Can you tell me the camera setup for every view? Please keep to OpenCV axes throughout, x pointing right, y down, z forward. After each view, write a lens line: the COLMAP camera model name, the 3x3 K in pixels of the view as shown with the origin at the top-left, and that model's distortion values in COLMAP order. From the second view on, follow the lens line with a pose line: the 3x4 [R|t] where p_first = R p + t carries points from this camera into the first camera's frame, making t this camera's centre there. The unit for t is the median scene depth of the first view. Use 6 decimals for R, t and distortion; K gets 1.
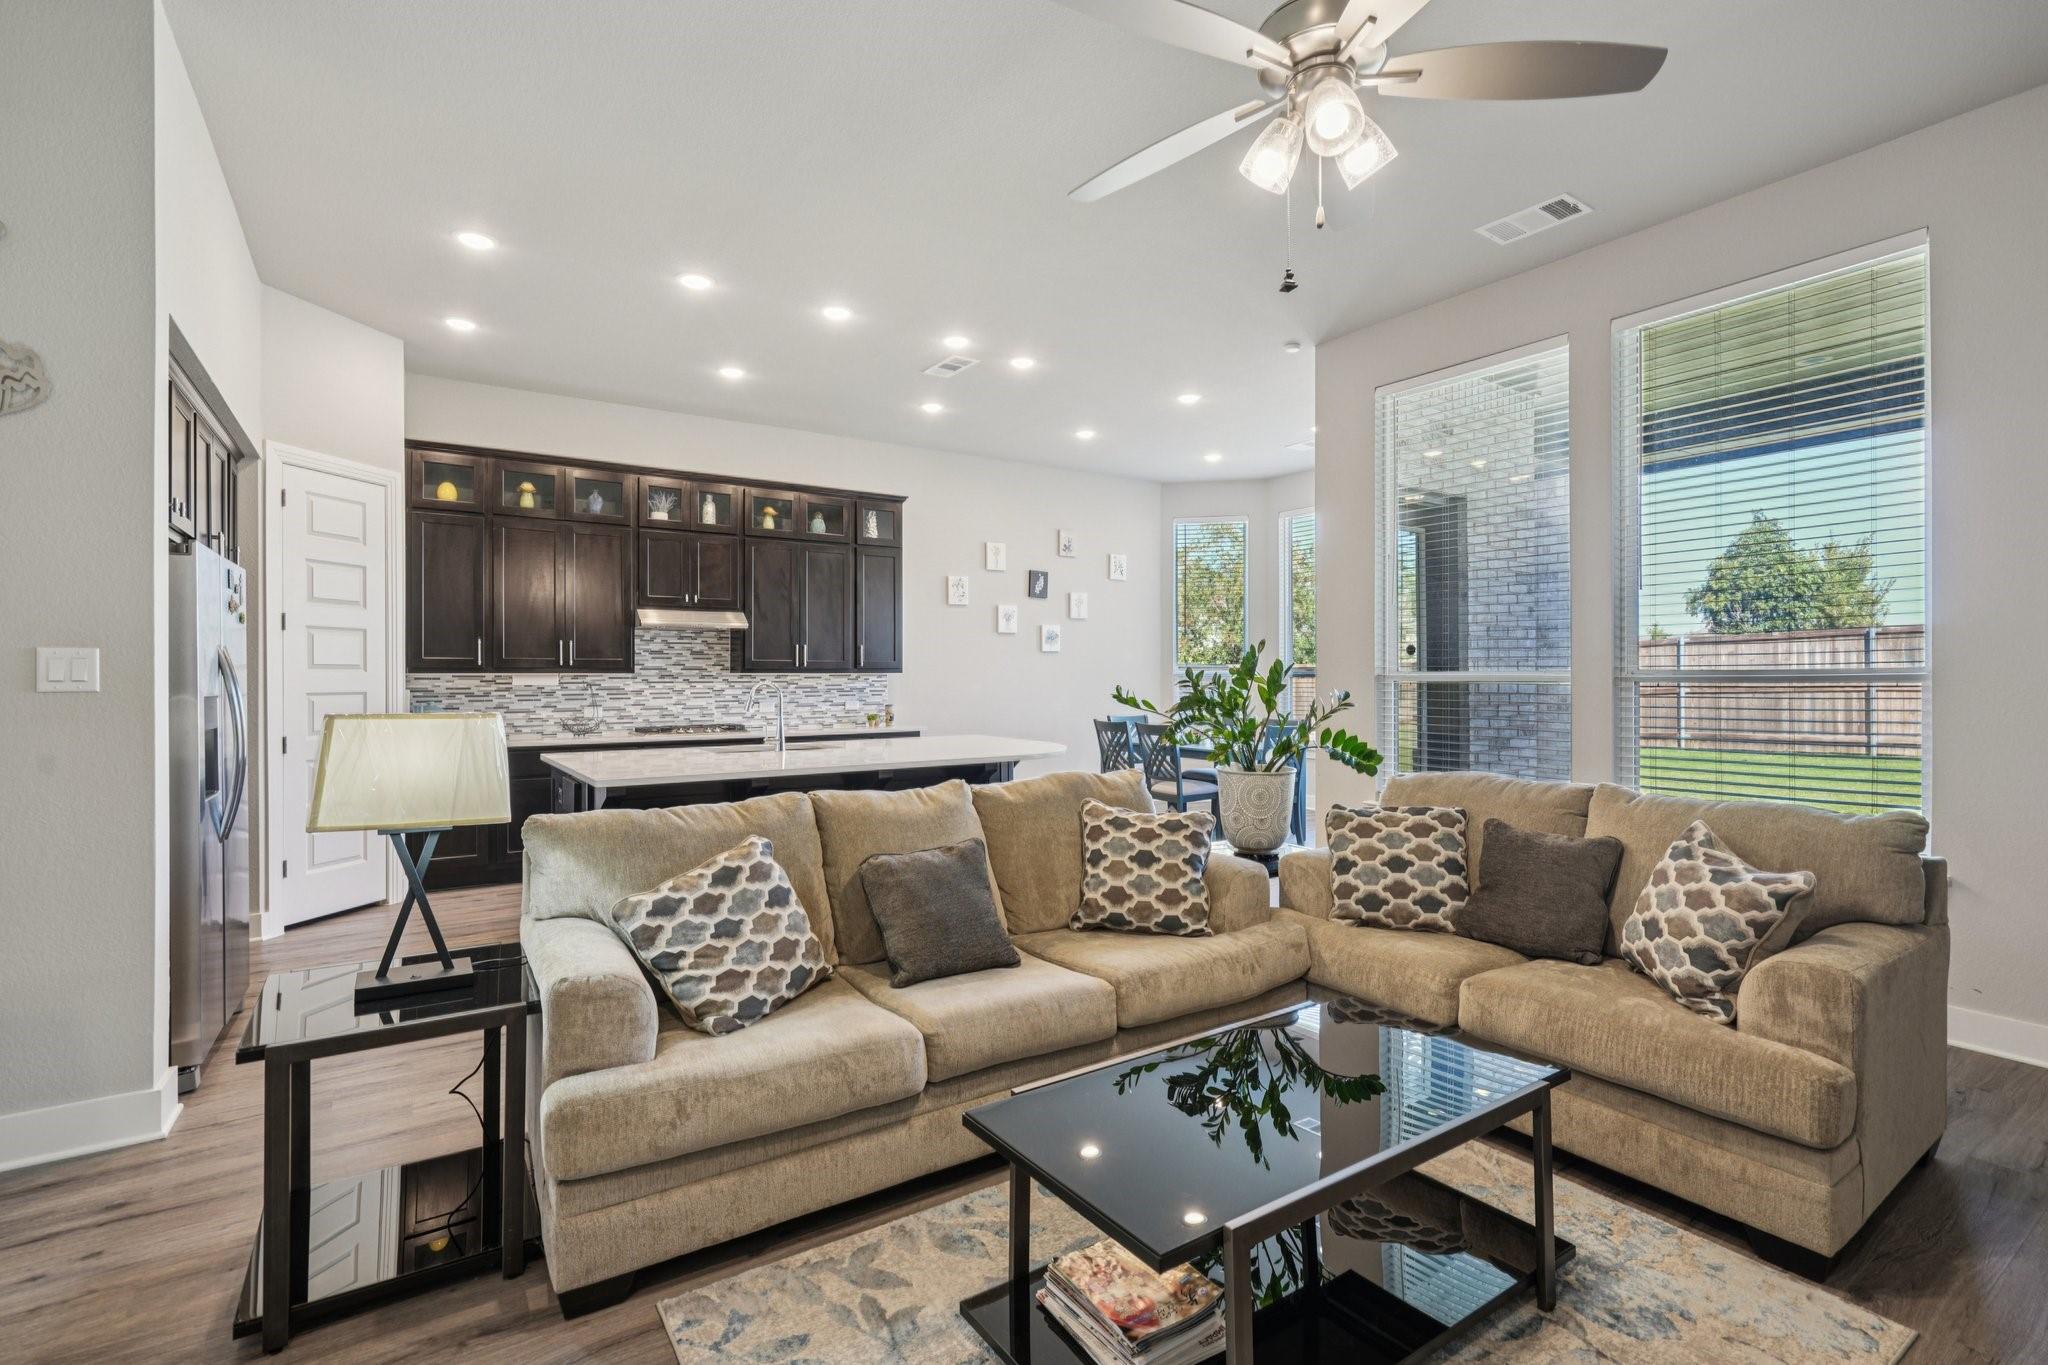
lens RADIAL K [[928.0, 0, 1019.5], [0, 928.0, 679.7], [0, 0, 1]] dist [-0.002344, 0.002507]
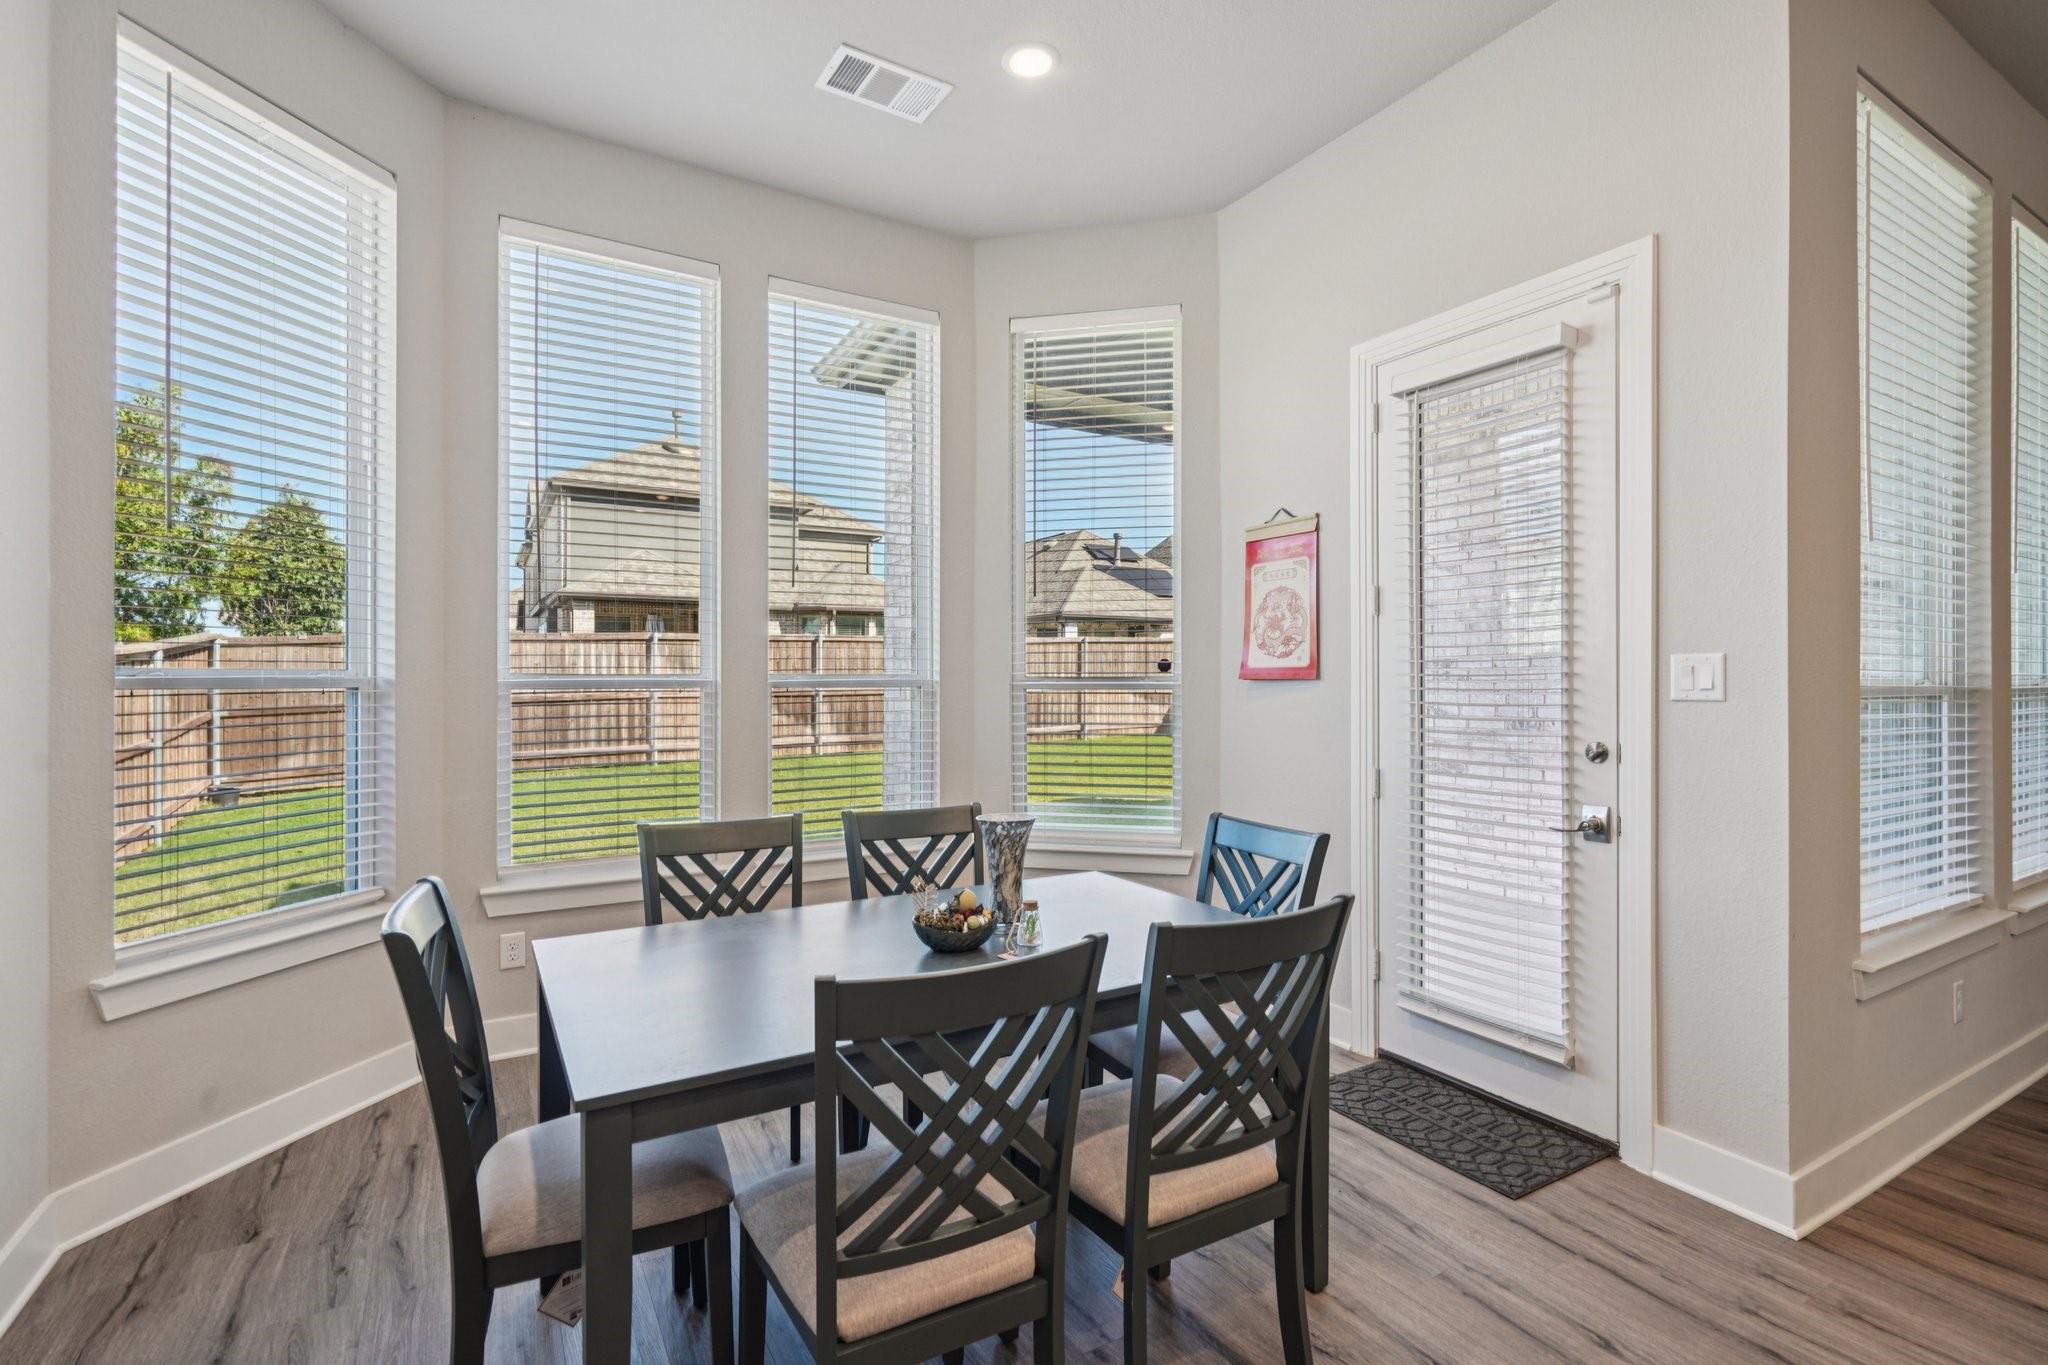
lens RADIAL K [[928.0, 0, 1021.6], [0, 928.0, 675.6], [0, 0, 1]] dist [-0.002344, 0.002507]
pose [[0.055856, 0.004035, 0.998431, -0.024971], [-0.000861, 0.999992, -0.003994, -0.005120], [-0.998438, -0.000636, 0.055859, 0.553020]]
